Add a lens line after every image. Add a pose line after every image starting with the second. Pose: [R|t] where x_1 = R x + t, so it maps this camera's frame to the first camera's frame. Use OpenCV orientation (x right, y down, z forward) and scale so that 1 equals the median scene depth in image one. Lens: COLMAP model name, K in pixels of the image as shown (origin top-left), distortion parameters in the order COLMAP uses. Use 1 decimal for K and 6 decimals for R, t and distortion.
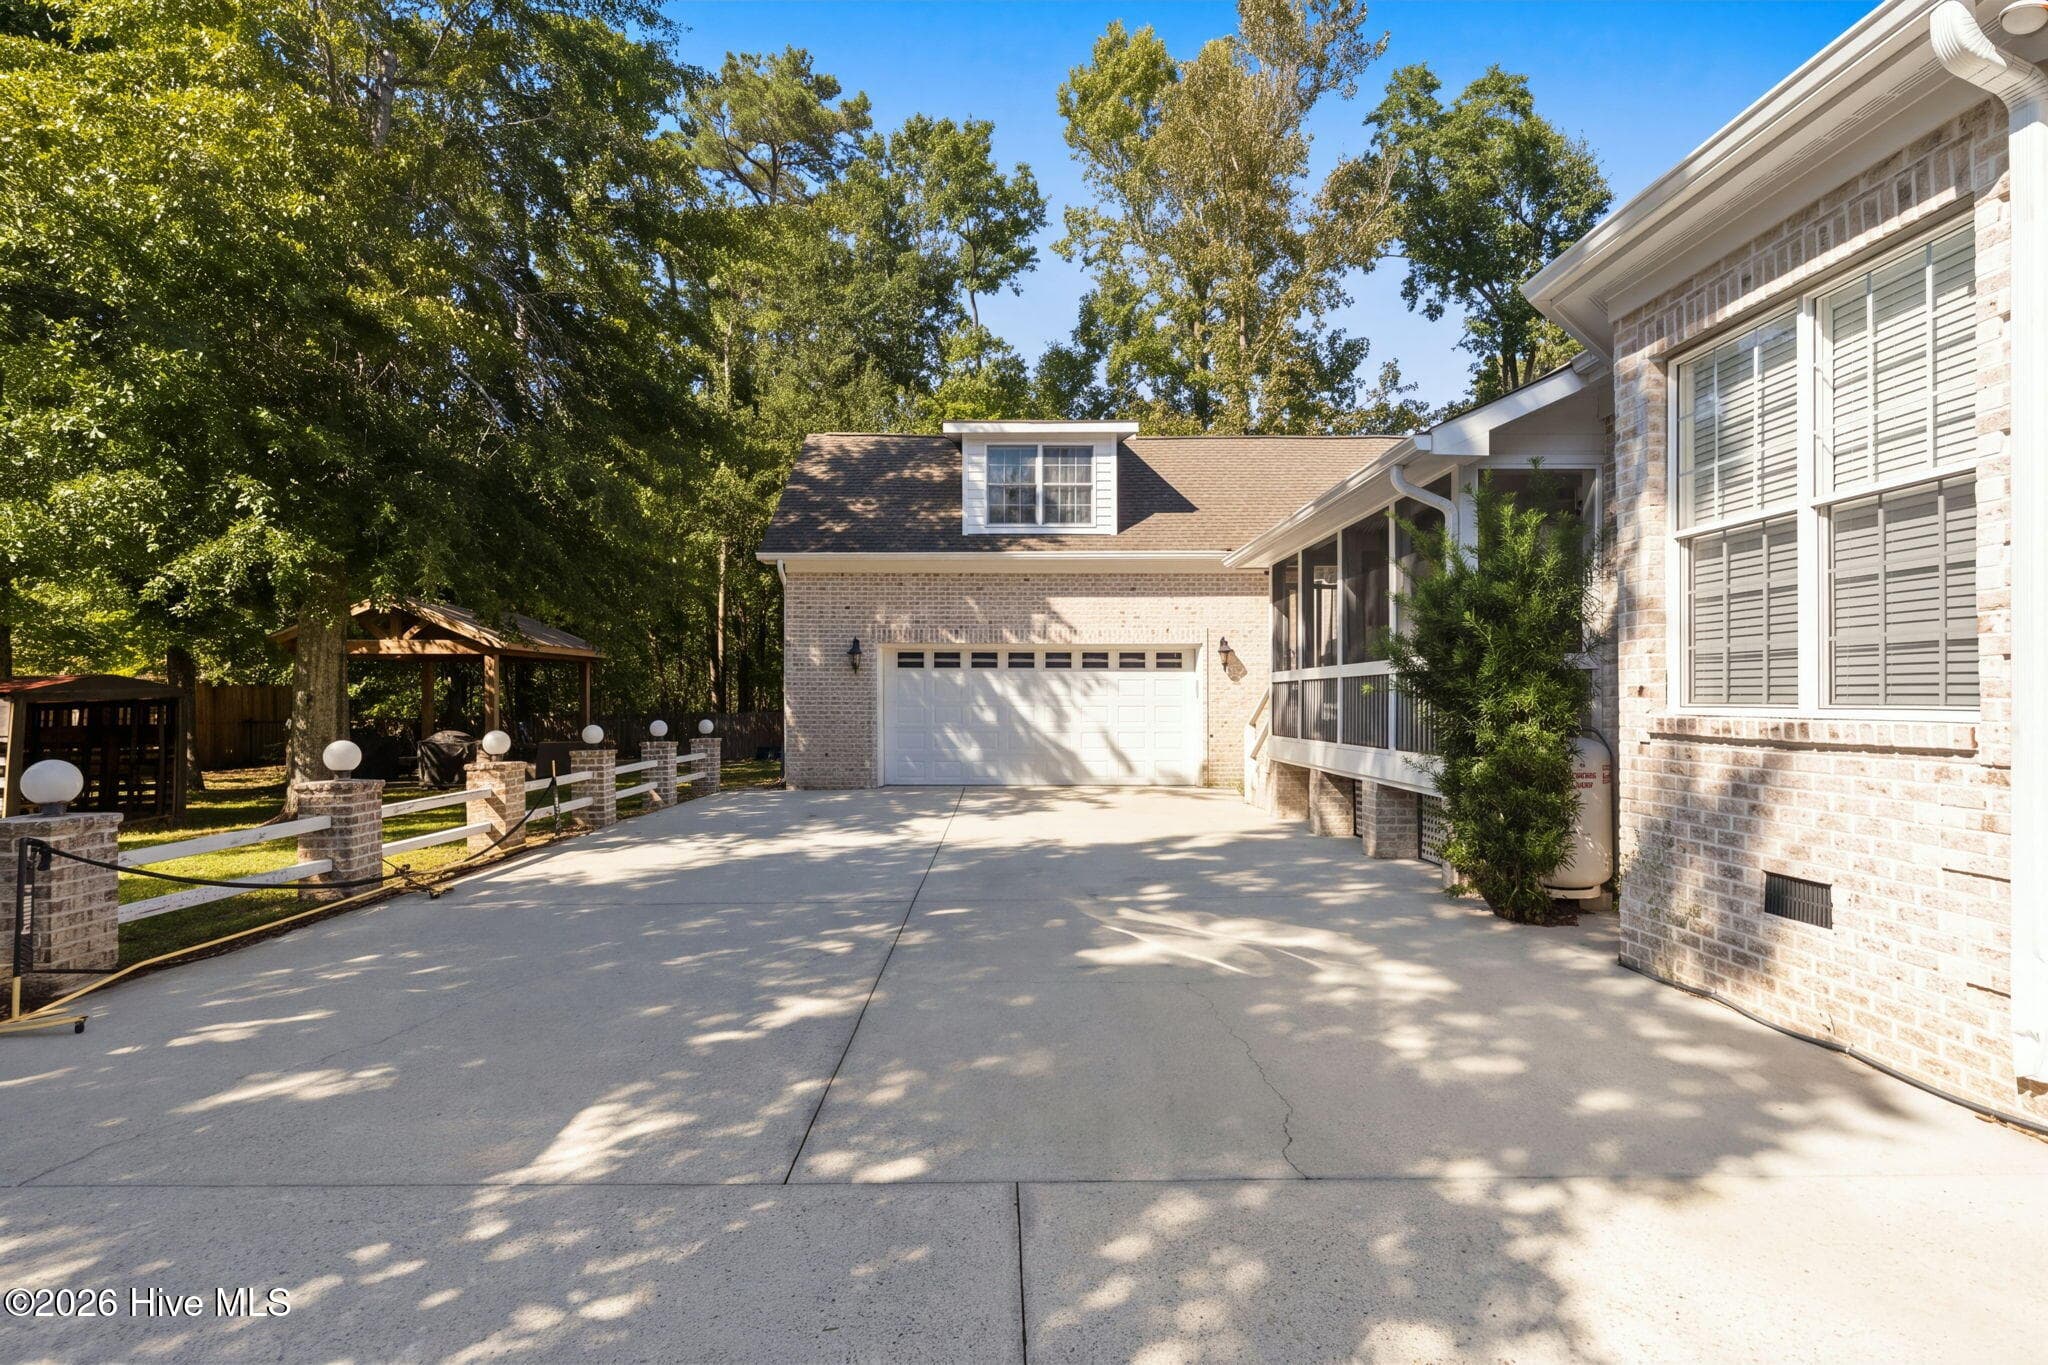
lens RADIAL K [[1031.7, 0, 1033.8], [0, 1031.7, 694.0], [0, 0, 1]] dist [-0.003204, 0.002049]
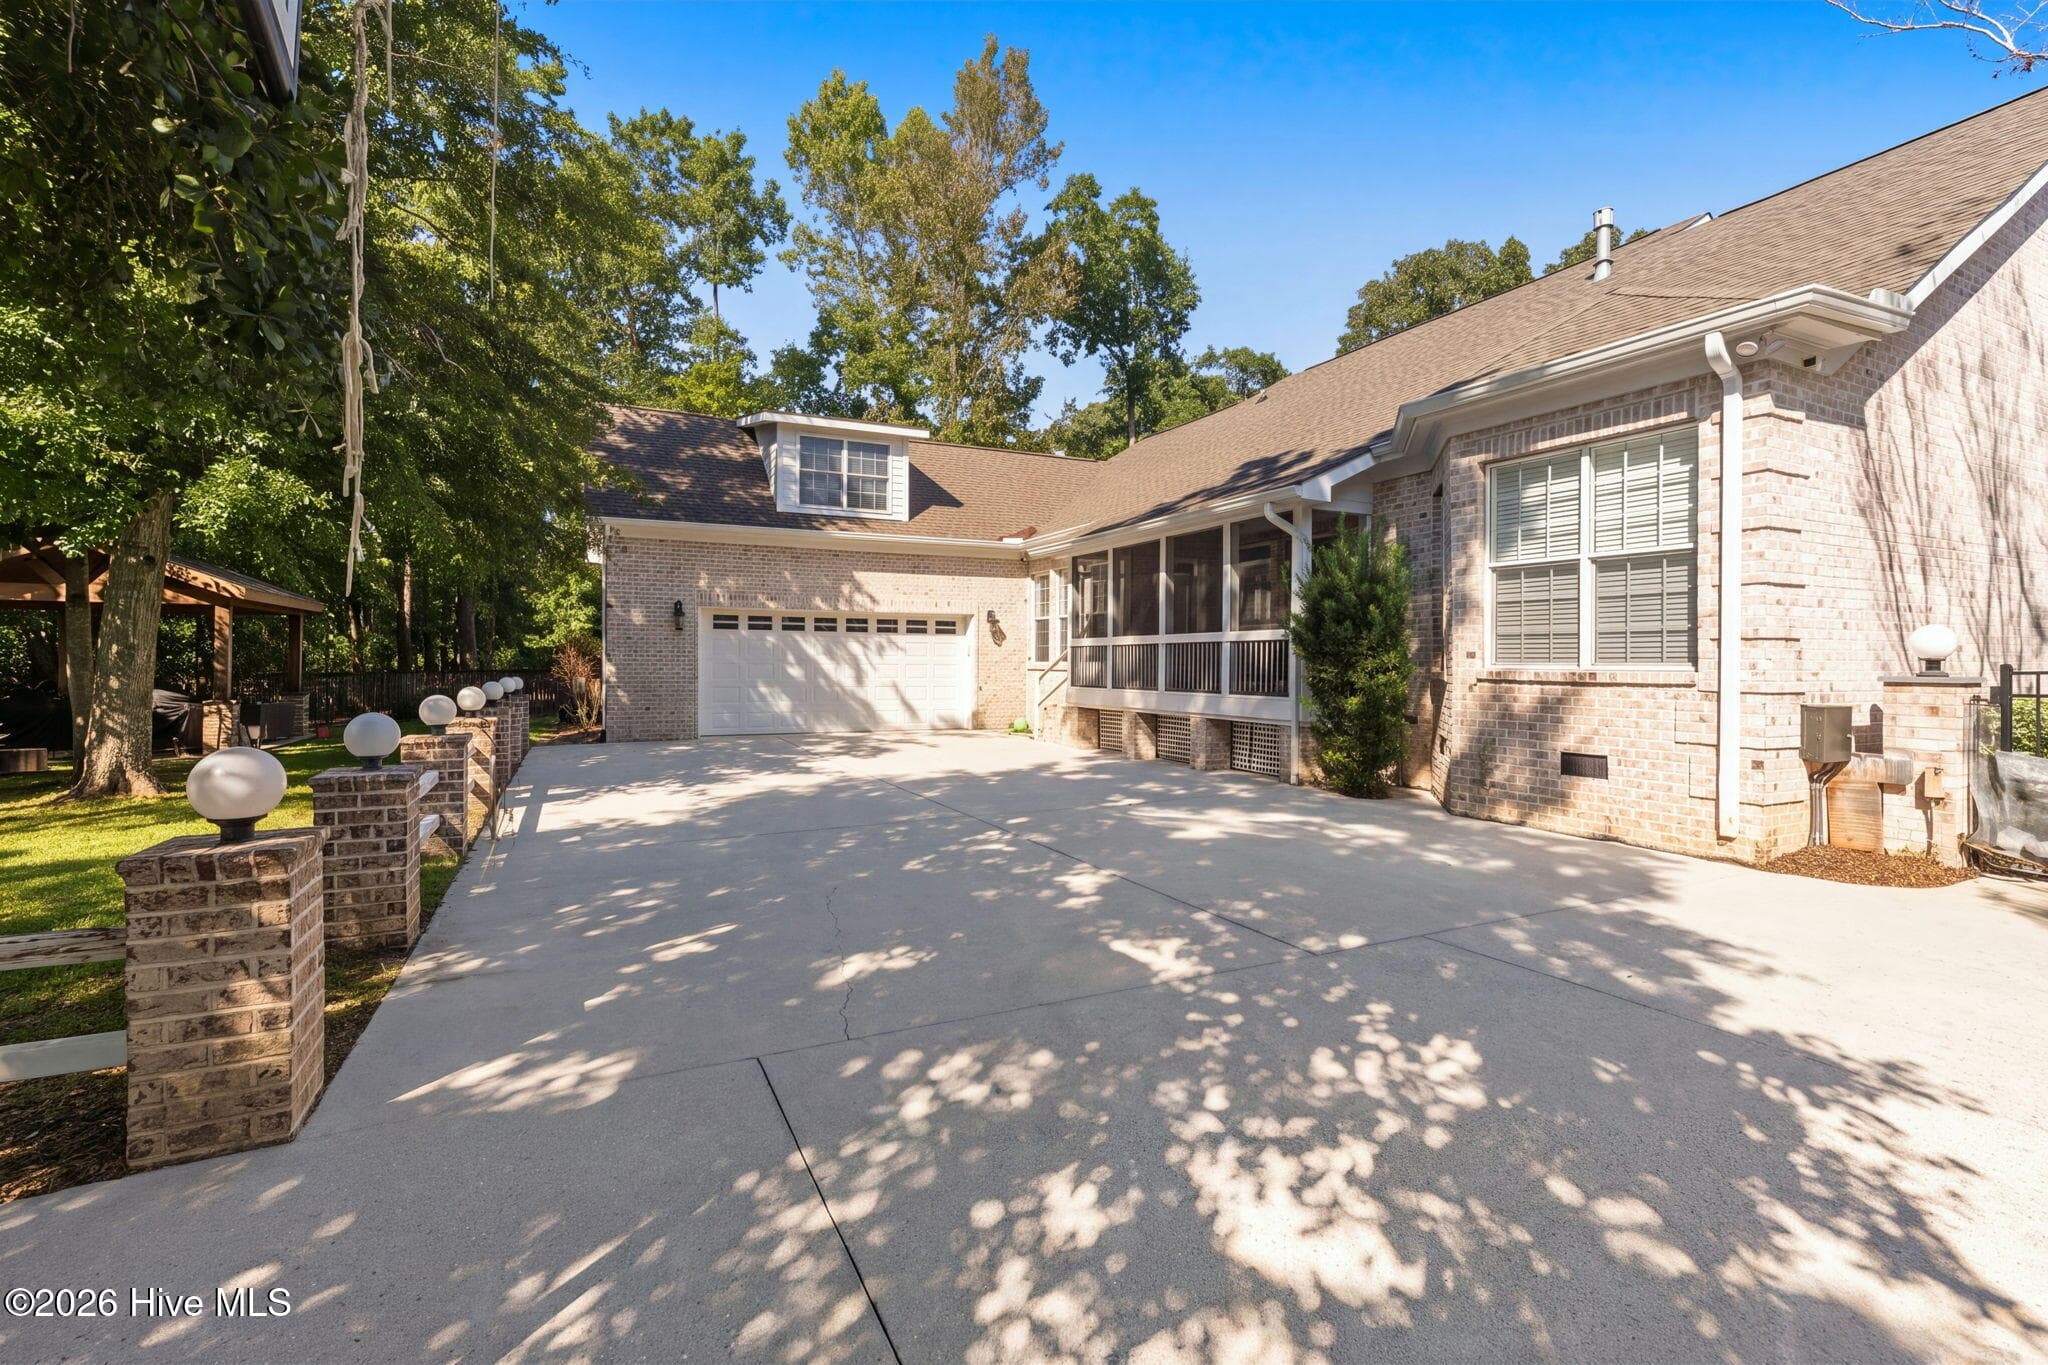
lens RADIAL K [[901.3, 0, 1044.1], [0, 901.3, 658.8], [0, 0, 1]] dist [-0.002041, 0.001095]
pose [[0.903424, 0.003976, 0.428731, -0.228403], [-0.005891, 0.999978, 0.003138, 0.001123], [-0.428709, -0.005360, 0.903427, -0.017614]]
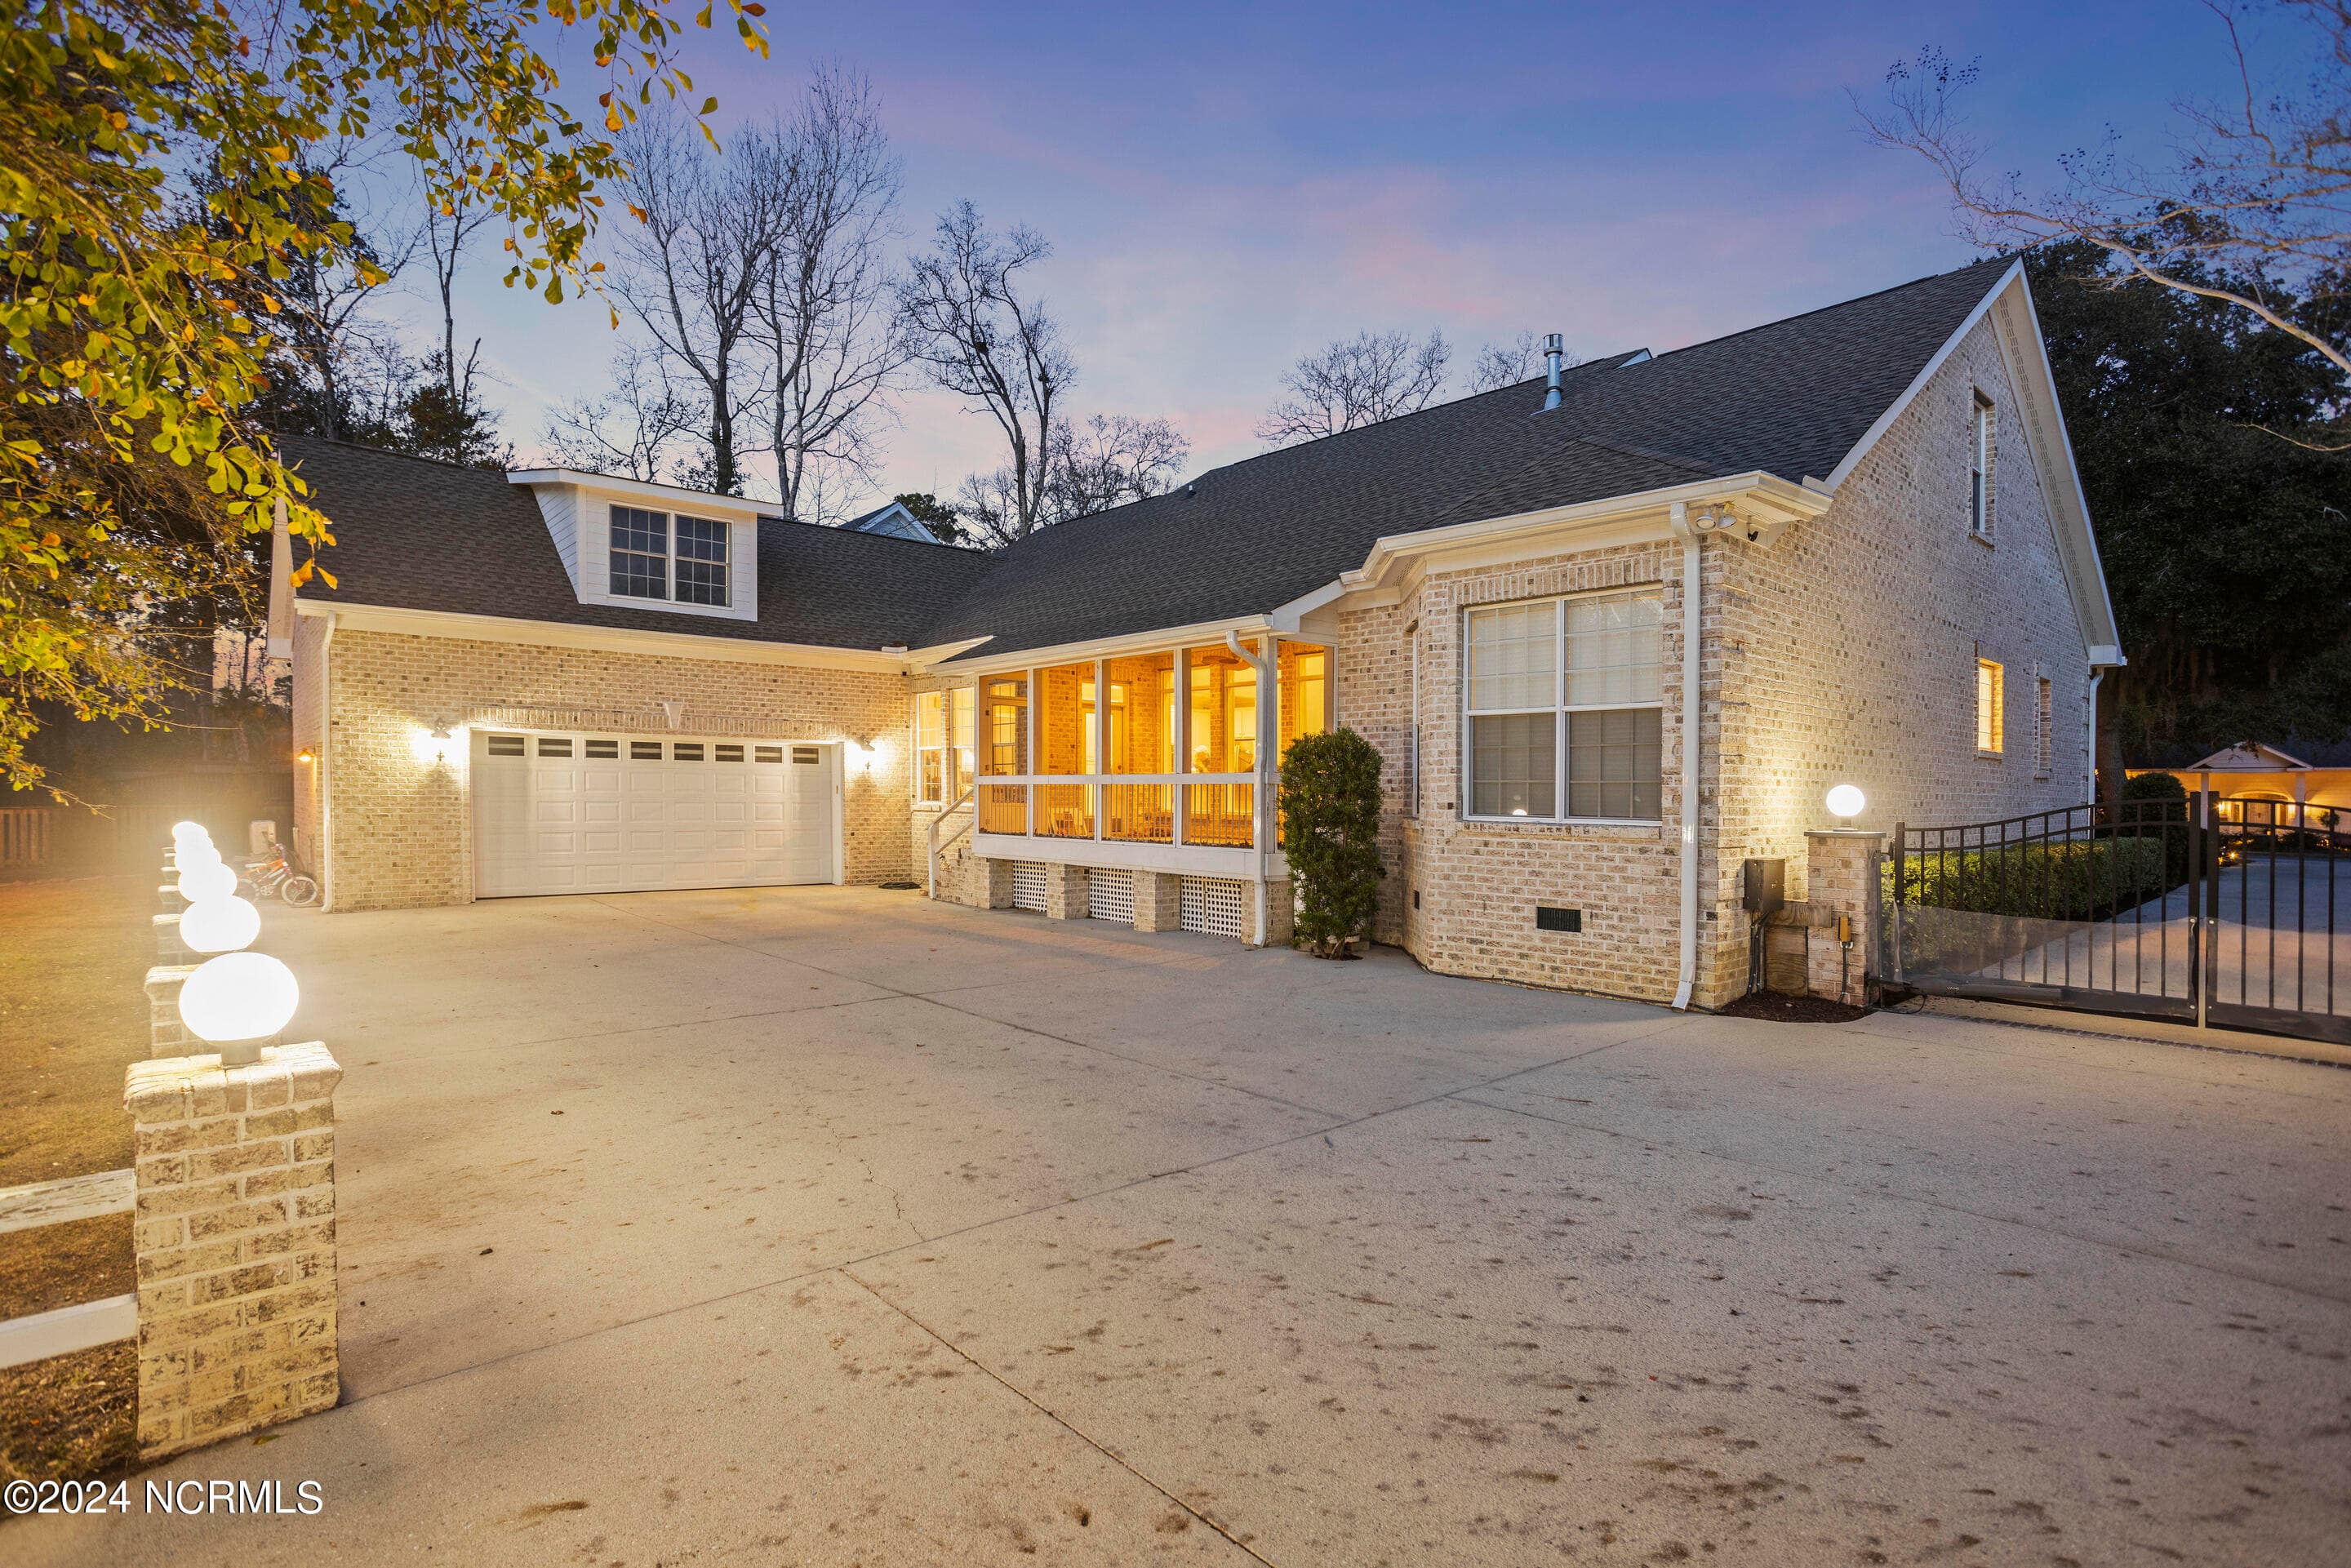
lens RADIAL K [[1134.1, 0, 1177.2], [0, 1134.1, 794.2], [0, 0, 1]] dist [-0.003156, 0.002954]
pose [[0.759732, 0.004356, 0.650221, -0.300507], [-0.011060, 0.999919, 0.006223, -0.009079], [-0.650142, -0.011920, 0.759719, -0.032149]]
